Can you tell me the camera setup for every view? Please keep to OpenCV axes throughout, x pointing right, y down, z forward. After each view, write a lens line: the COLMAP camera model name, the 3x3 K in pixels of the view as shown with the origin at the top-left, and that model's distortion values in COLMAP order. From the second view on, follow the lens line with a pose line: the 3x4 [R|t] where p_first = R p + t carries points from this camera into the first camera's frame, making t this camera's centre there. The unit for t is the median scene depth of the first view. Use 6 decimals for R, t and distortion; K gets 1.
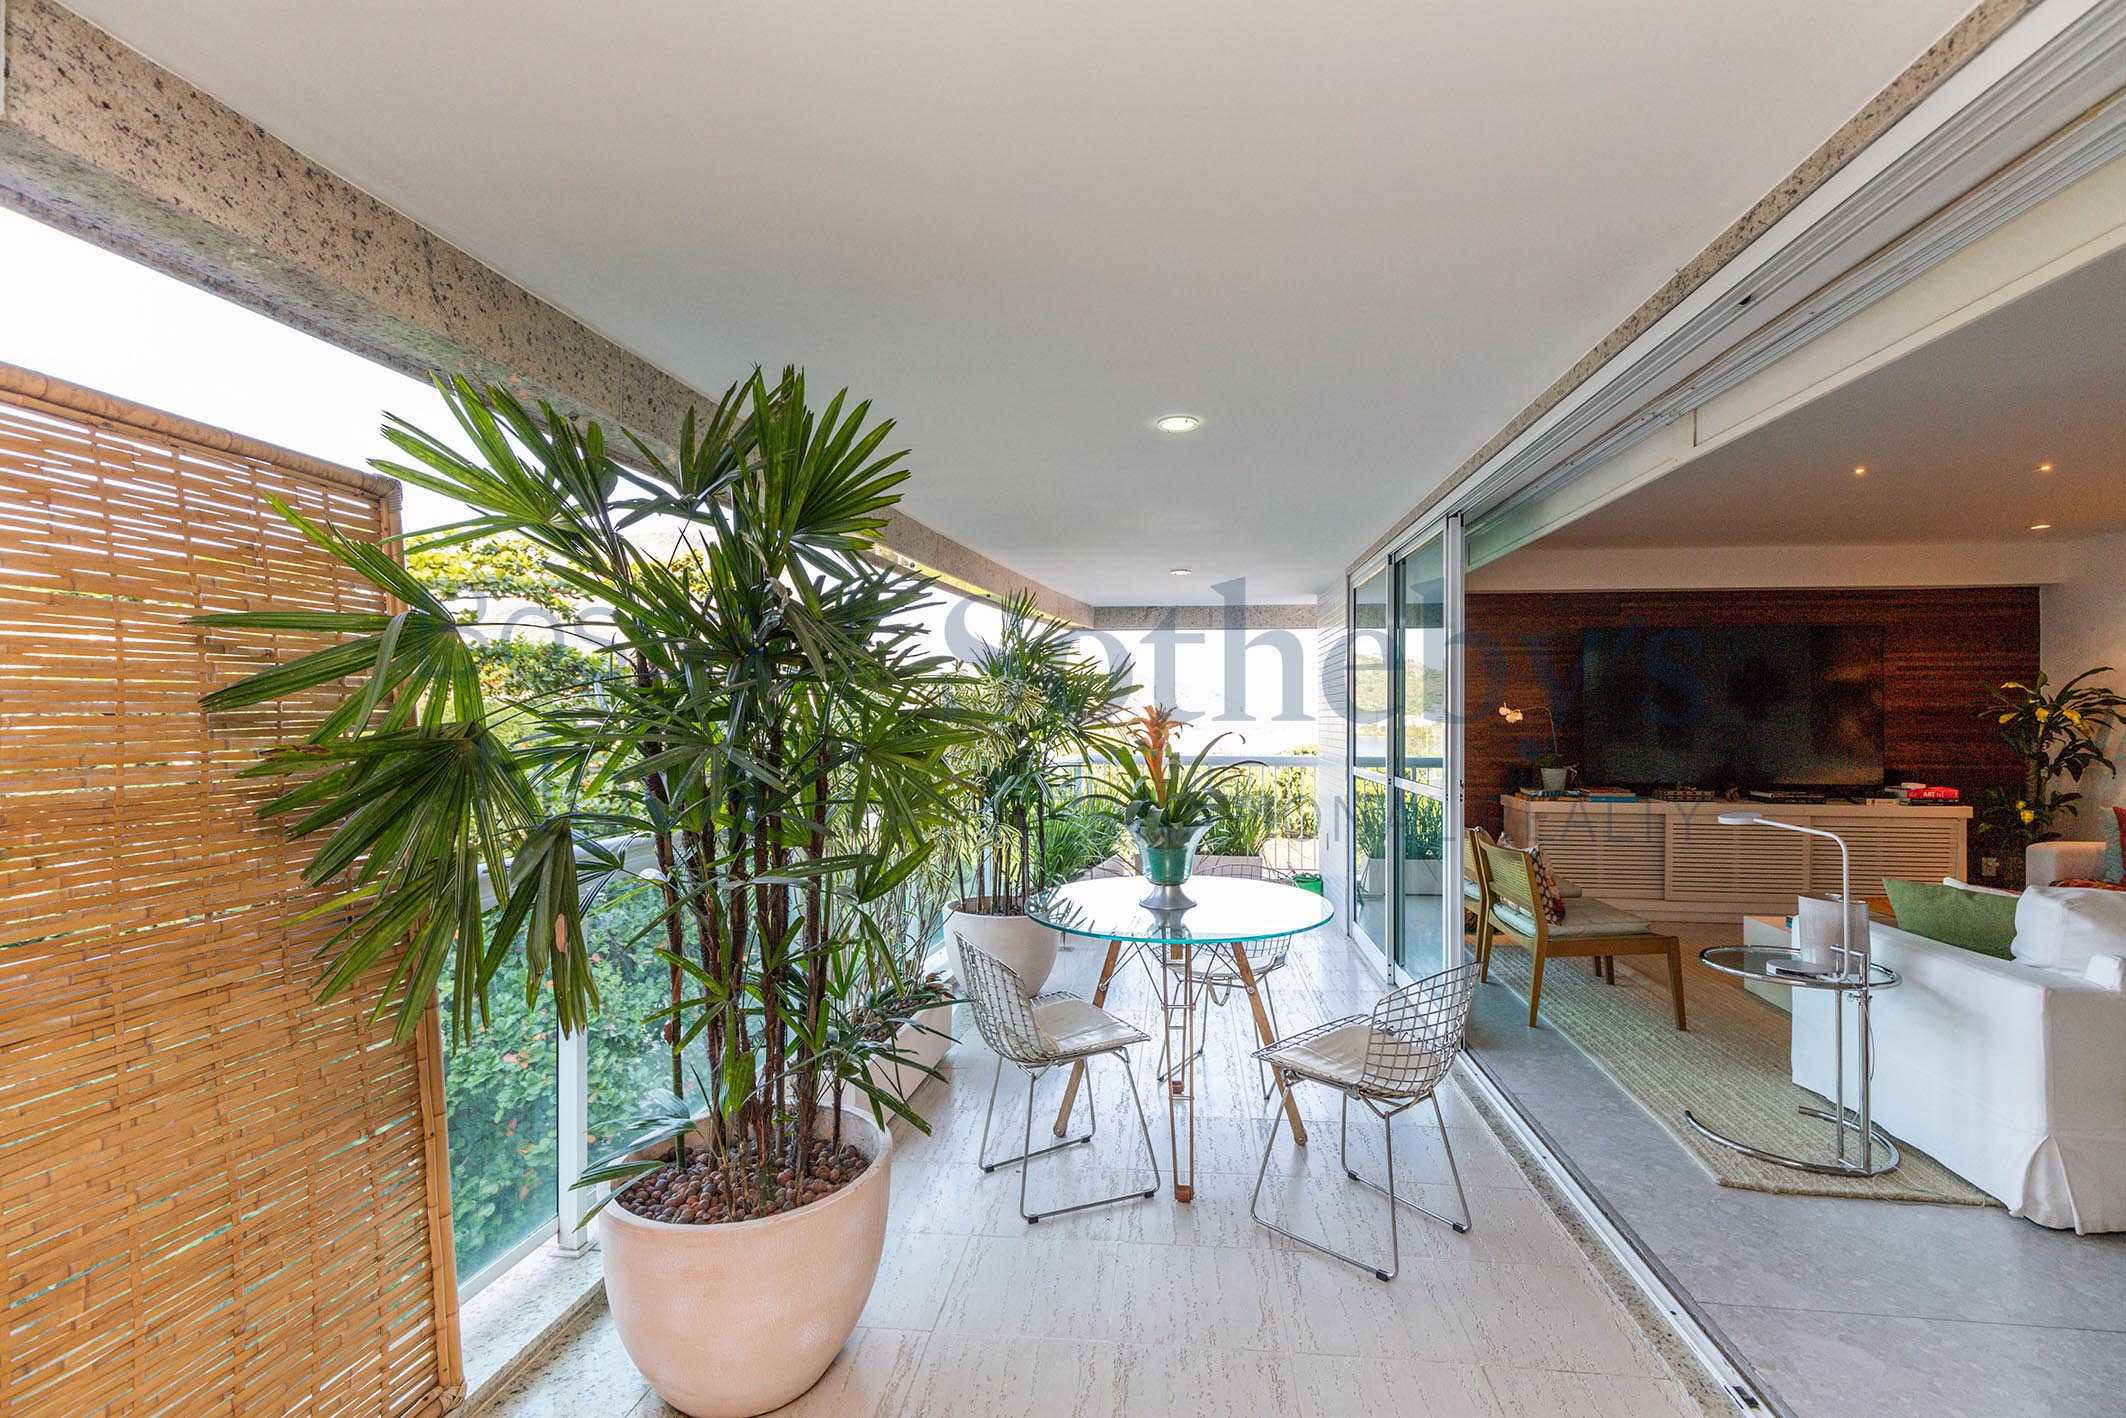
lens RADIAL K [[939.5, 0, 1061.2], [0, 939.5, 711.7], [0, 0, 1]] dist [0.000113, -0.000662]
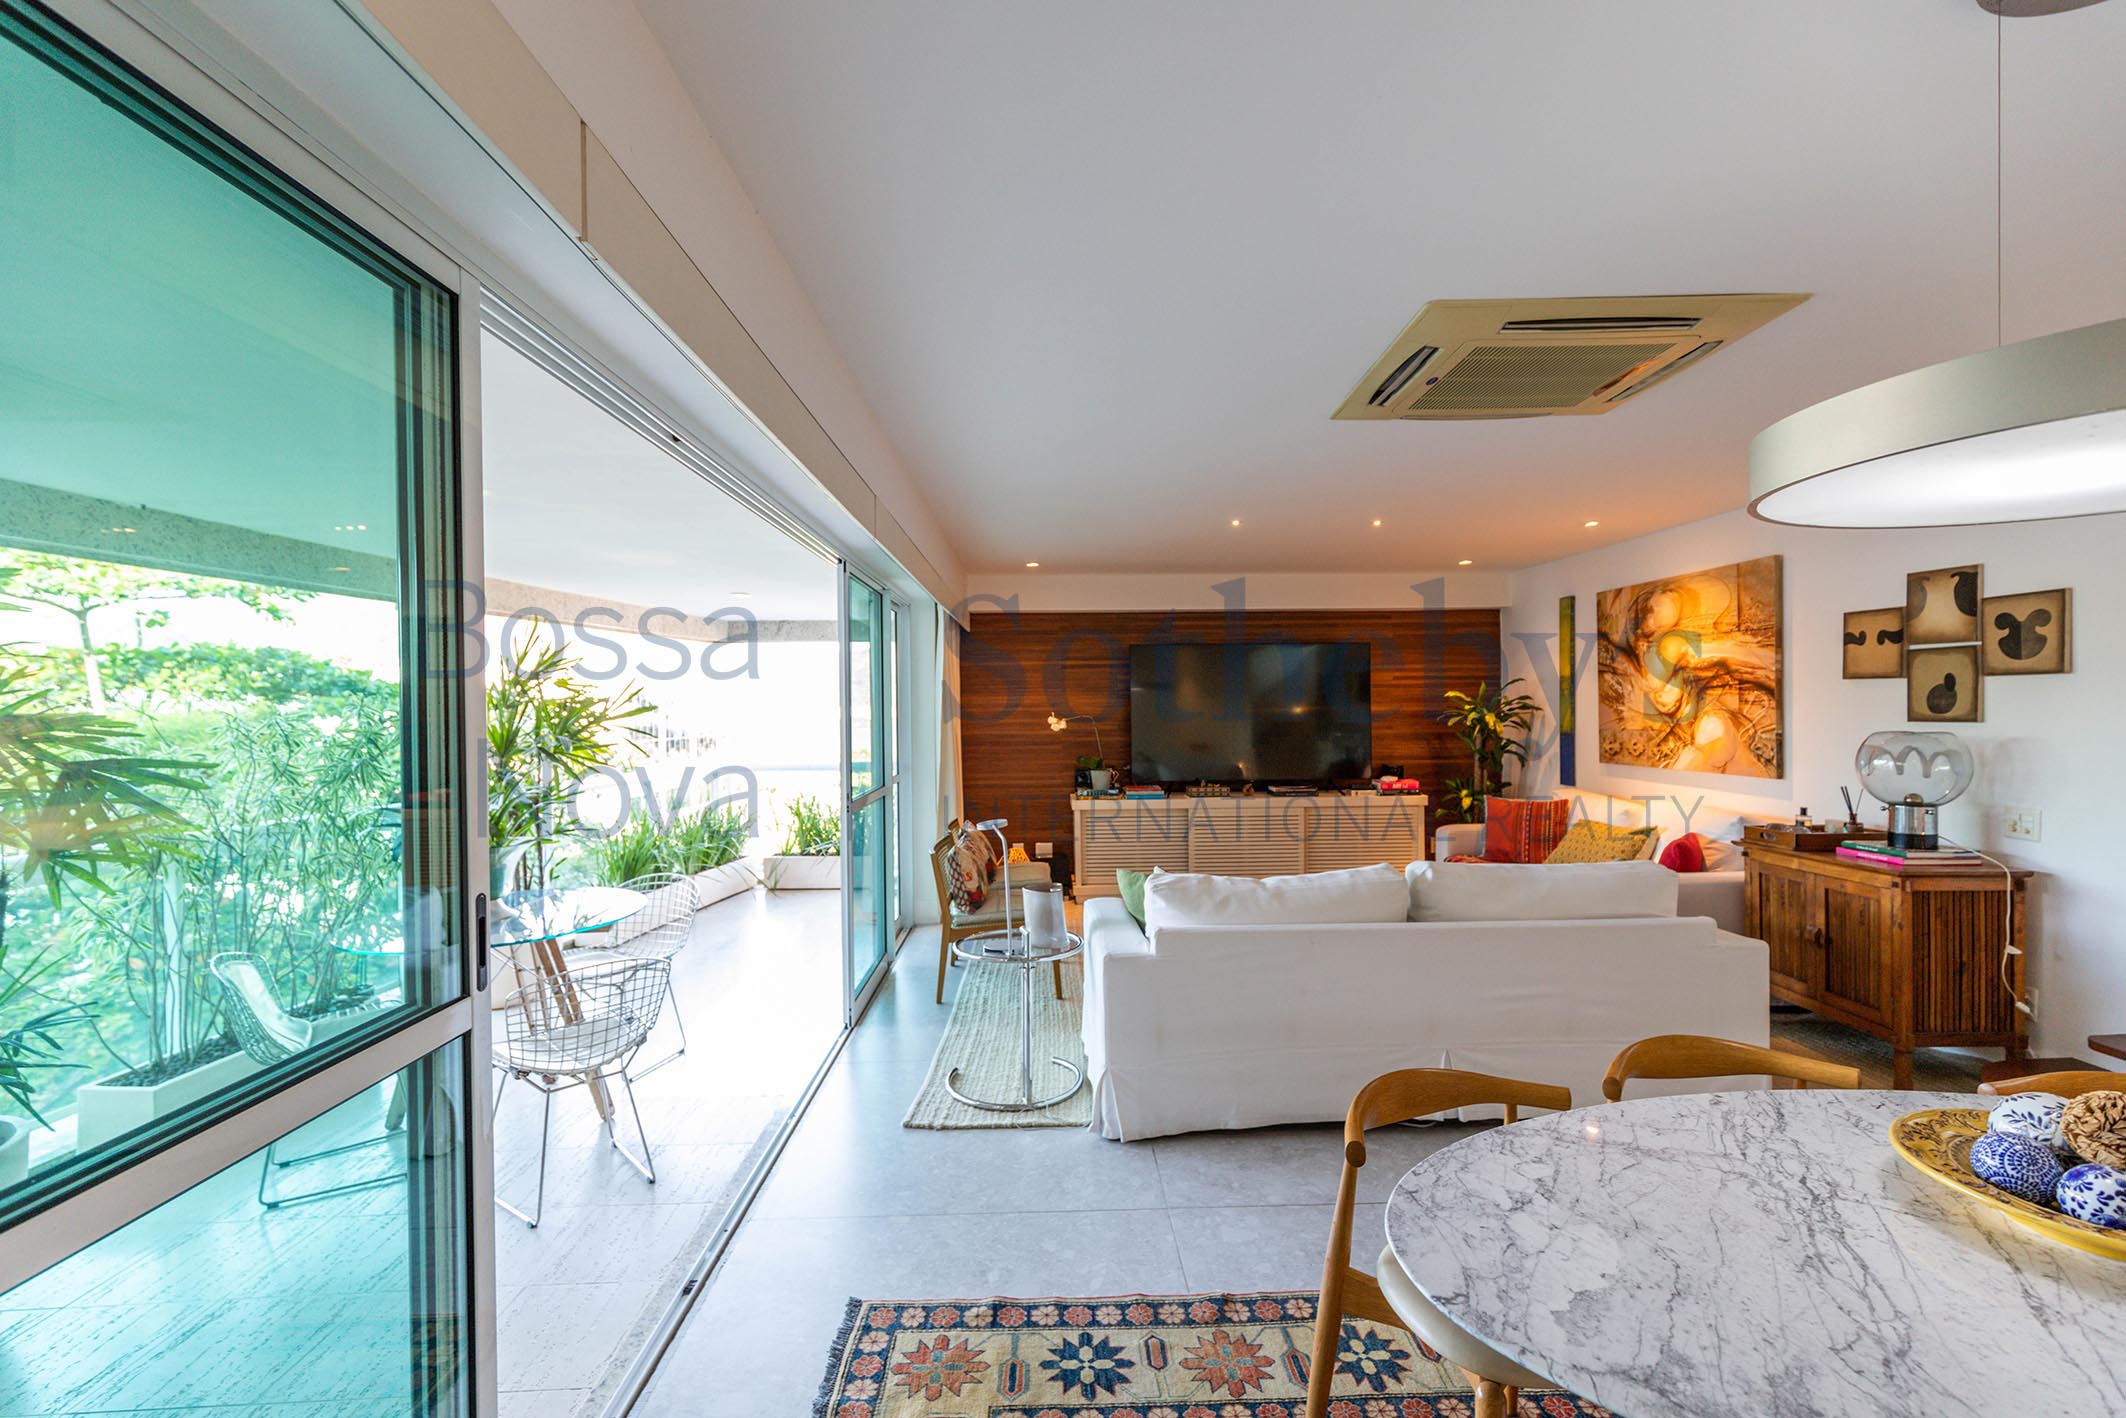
lens RADIAL K [[939.5, 0, 1061.2], [0, 939.5, 711.7], [0, 0, 1]] dist [0.000113, -0.000662]
pose [[0.989061, -0.013364, 0.146898, 0.325845], [0.012402, 0.999895, 0.007464, -0.019201], [-0.146982, -0.005561, 0.989123, -0.105588]]
